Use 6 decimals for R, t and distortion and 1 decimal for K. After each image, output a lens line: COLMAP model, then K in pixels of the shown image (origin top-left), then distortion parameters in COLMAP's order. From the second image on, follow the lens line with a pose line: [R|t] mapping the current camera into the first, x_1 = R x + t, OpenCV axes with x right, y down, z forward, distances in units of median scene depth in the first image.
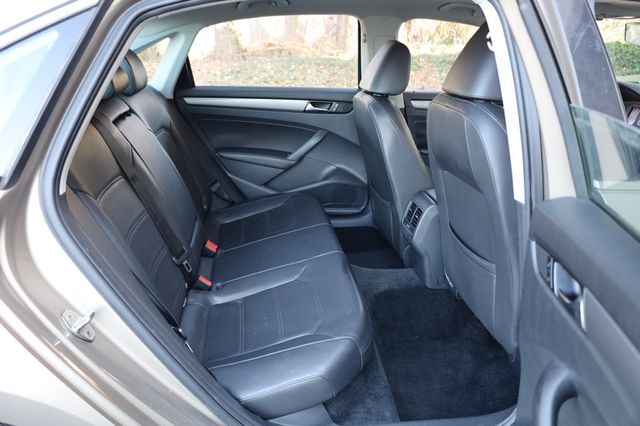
lens RADIAL K [[512.9, 0, 320.0], [0, 512.9, 213.0], [0, 0, 1]] dist [-0.001096, 0.000011]
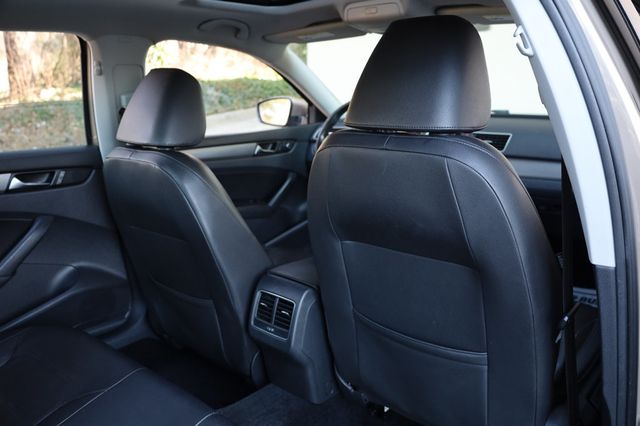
lens RADIAL K [[538.5, 0, 320.0], [0, 538.5, 213.0], [0, 0, 1]] dist [-0.000013, 0.003010]
pose [[0.757622, -0.192118, 0.623779, -0.152295], [0.247308, 0.968935, -0.001950, -0.083141], [-0.604026, 0.155743, 0.781599, 0.294000]]
